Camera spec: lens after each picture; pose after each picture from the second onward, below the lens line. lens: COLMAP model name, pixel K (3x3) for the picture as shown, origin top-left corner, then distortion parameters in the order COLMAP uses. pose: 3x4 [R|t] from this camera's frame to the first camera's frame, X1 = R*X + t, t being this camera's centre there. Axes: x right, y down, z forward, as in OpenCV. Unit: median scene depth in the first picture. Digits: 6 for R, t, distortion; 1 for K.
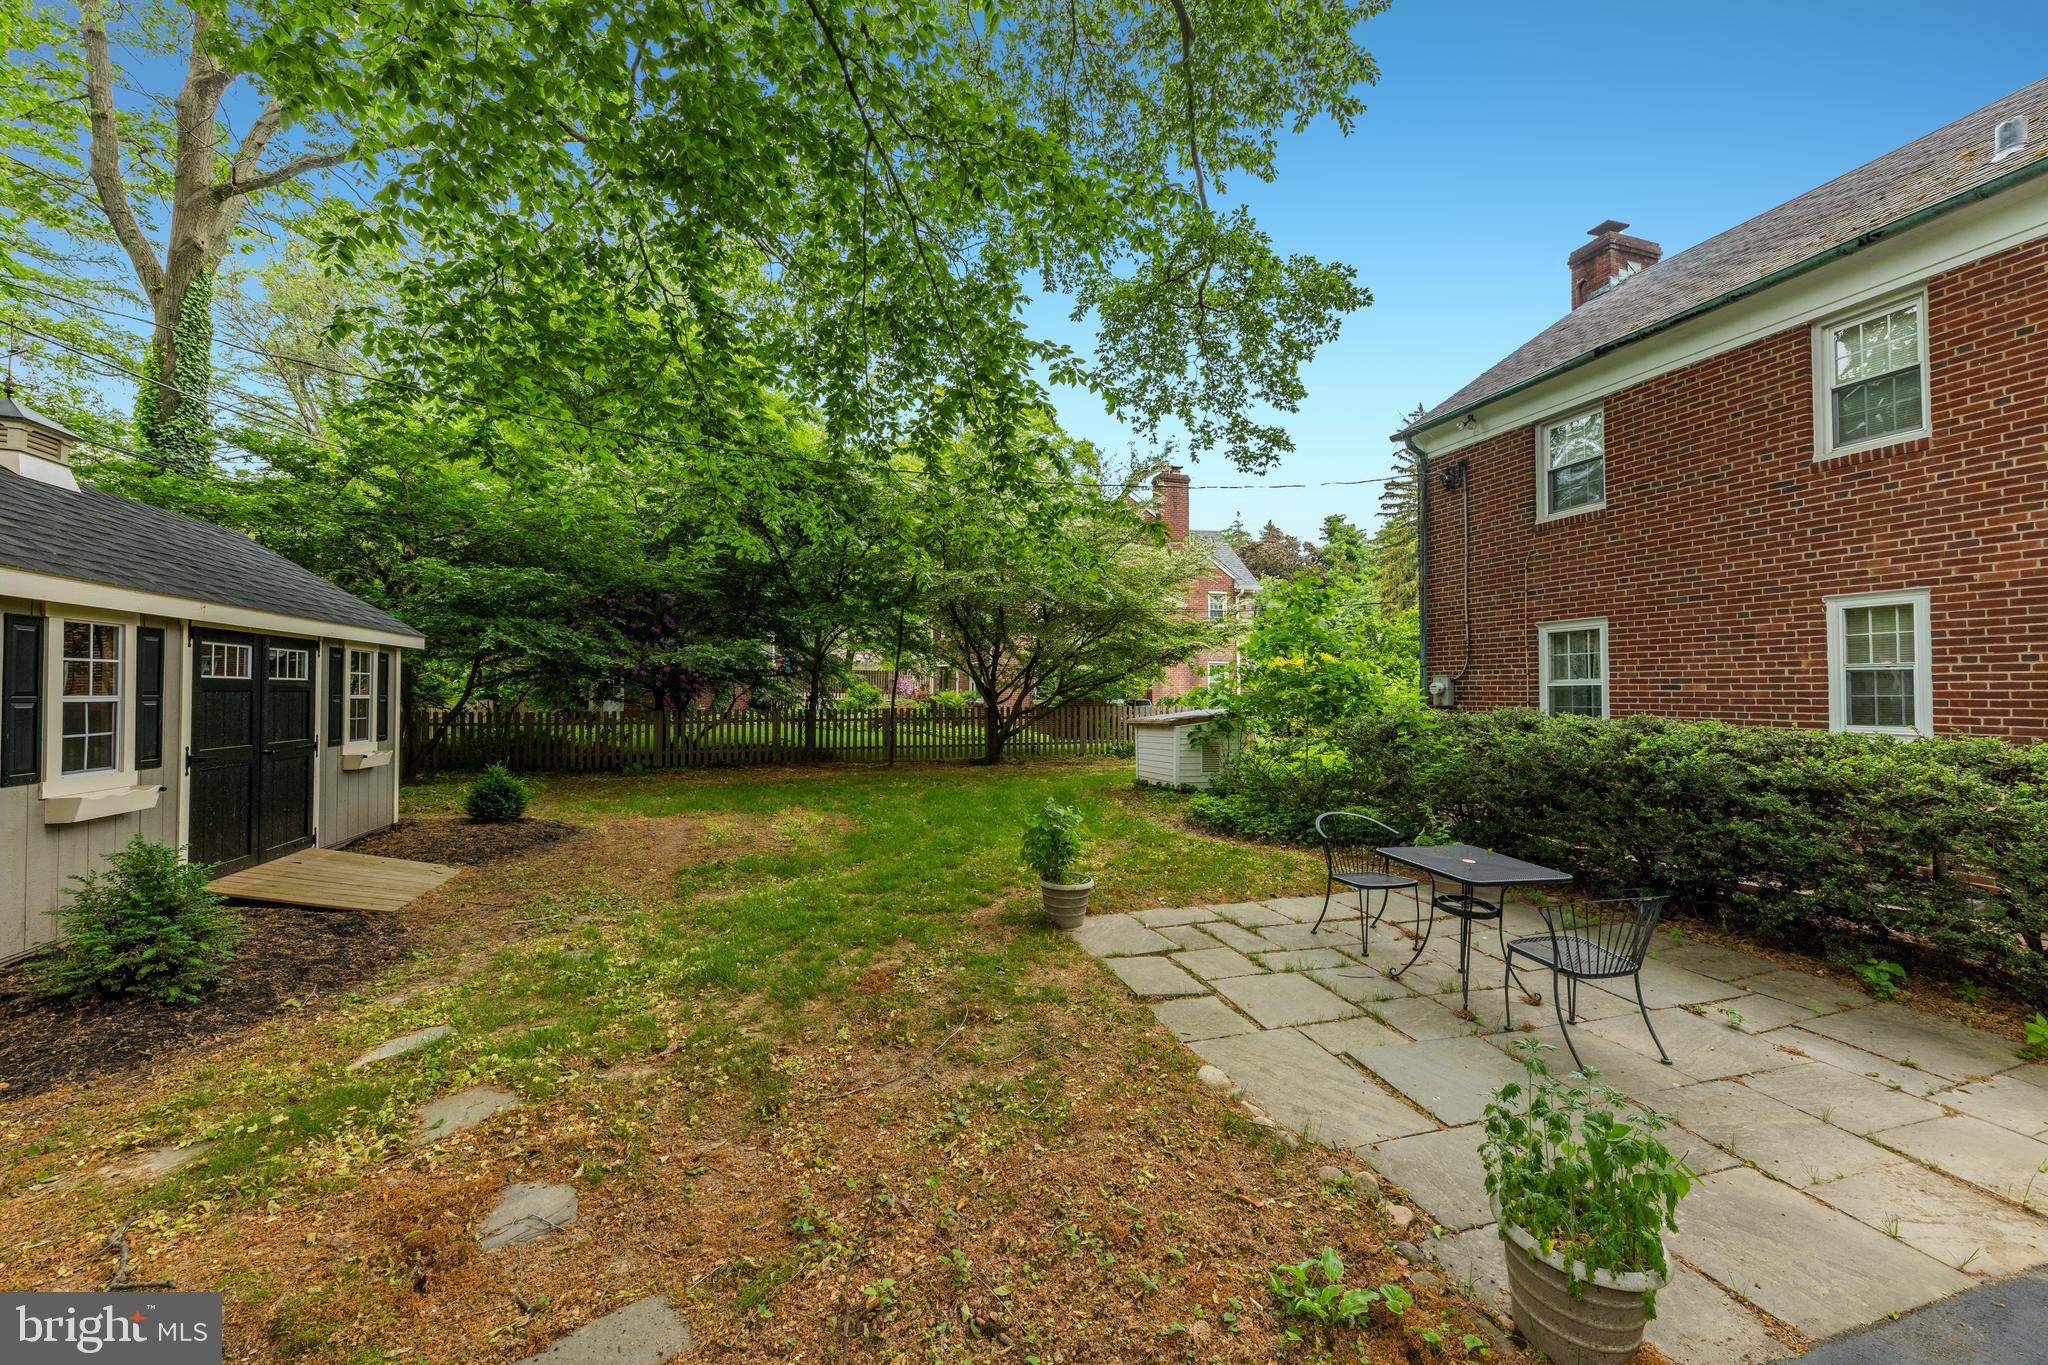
lens RADIAL K [[789.6, 0, 1024.0], [0, 789.6, 682.5], [0, 0, 1]] dist [-0.002315, -0.000472]
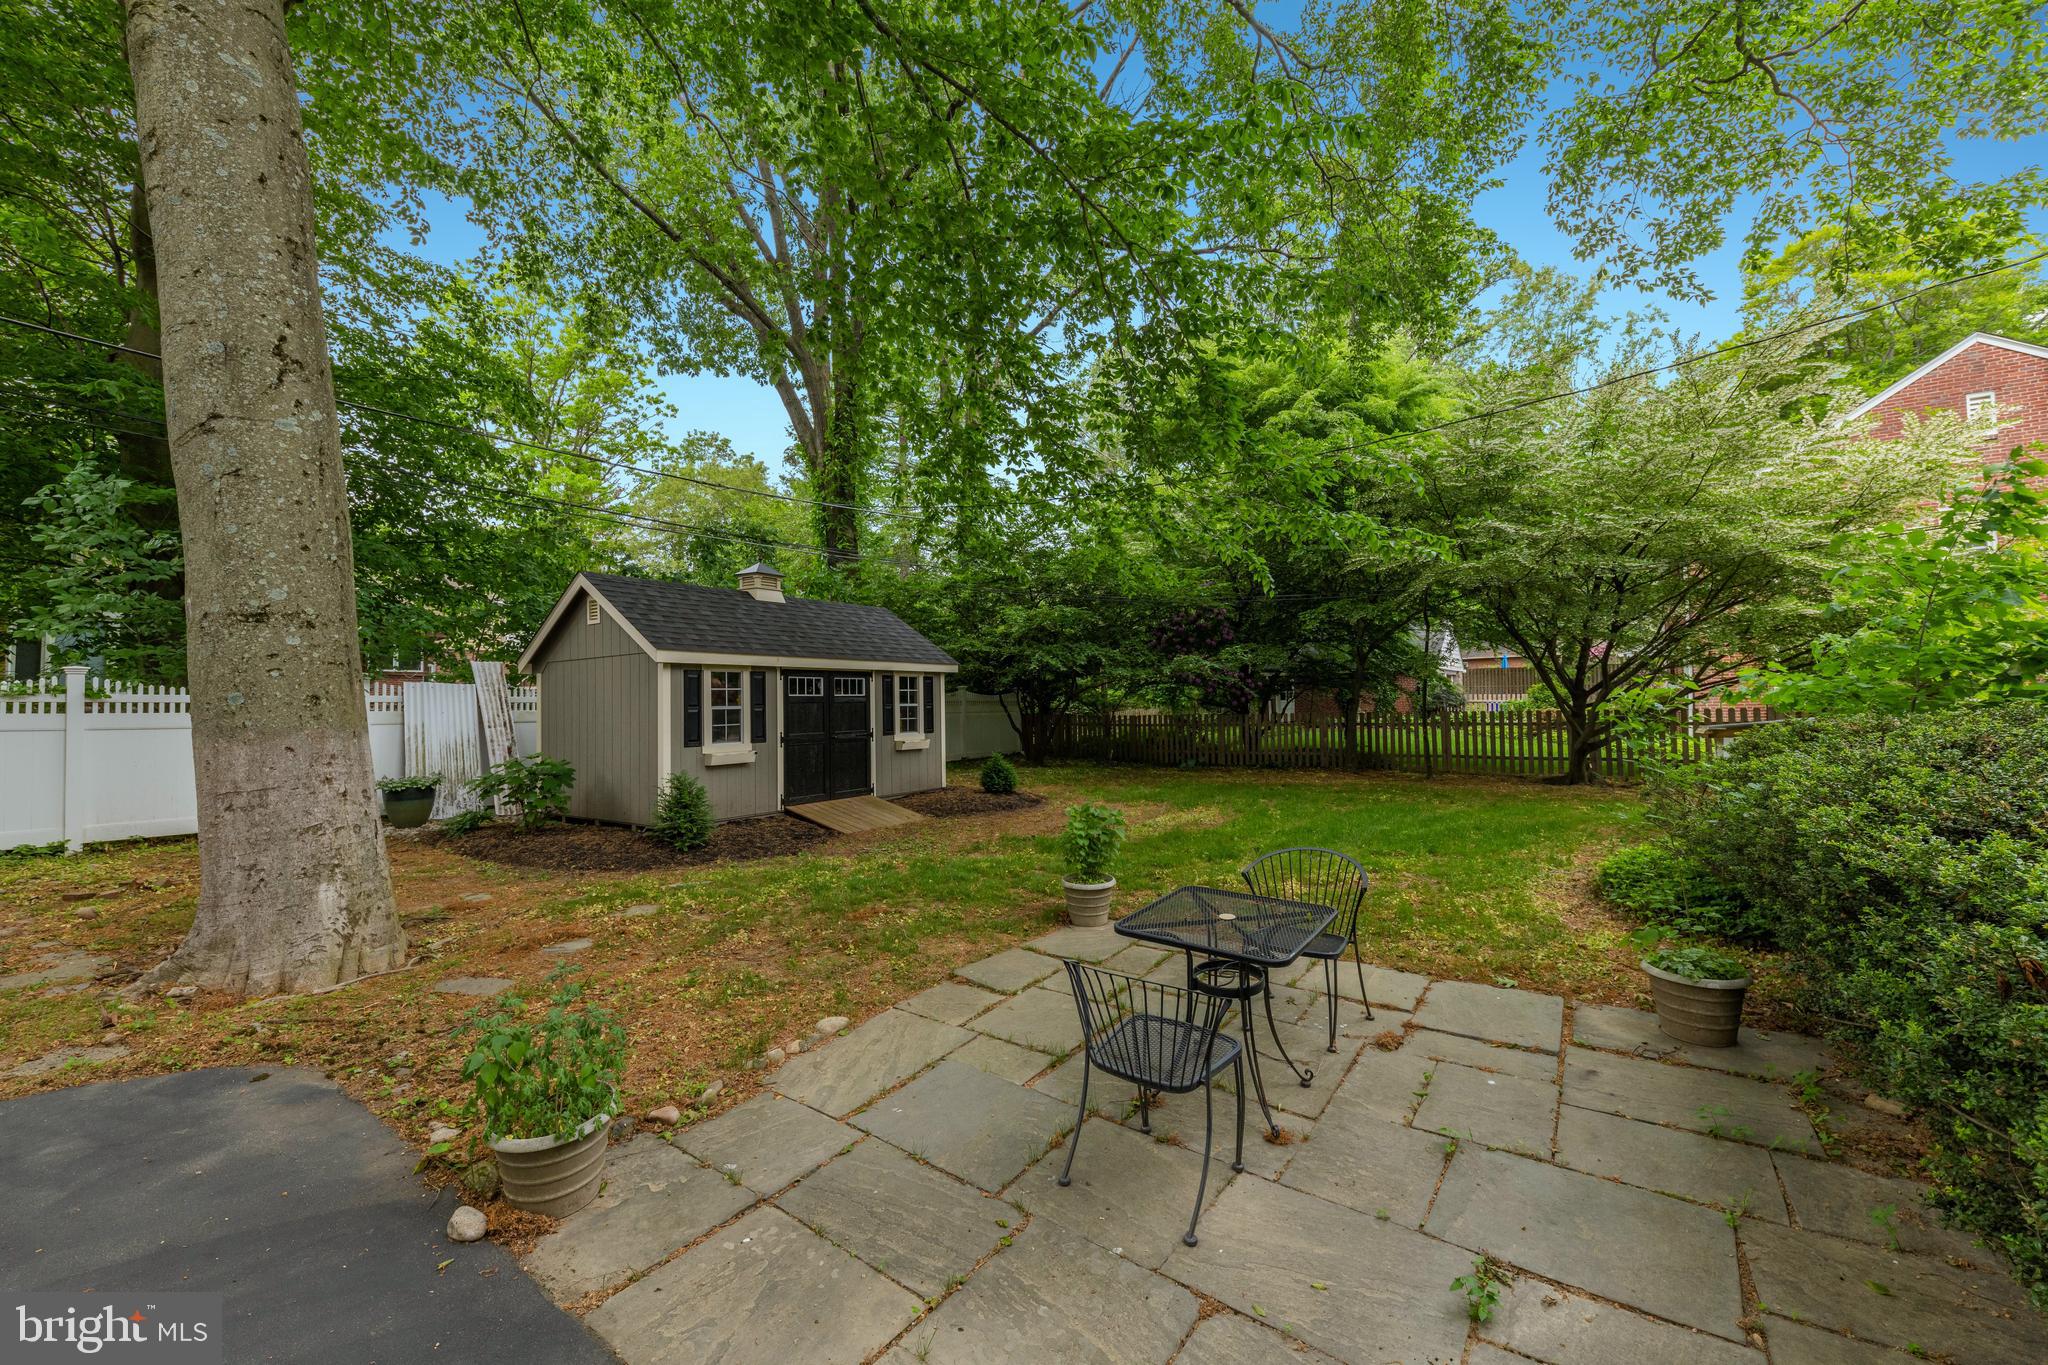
lens RADIAL K [[789.6, 0, 1024.0], [0, 789.6, 682.5], [0, 0, 1]] dist [-0.002315, -0.000472]
pose [[0.598752, -0.028461, -0.800429, 0.858084], [0.025569, 0.999538, -0.016414, 0.006942], [0.800527, -0.010638, 0.599203, 0.326156]]
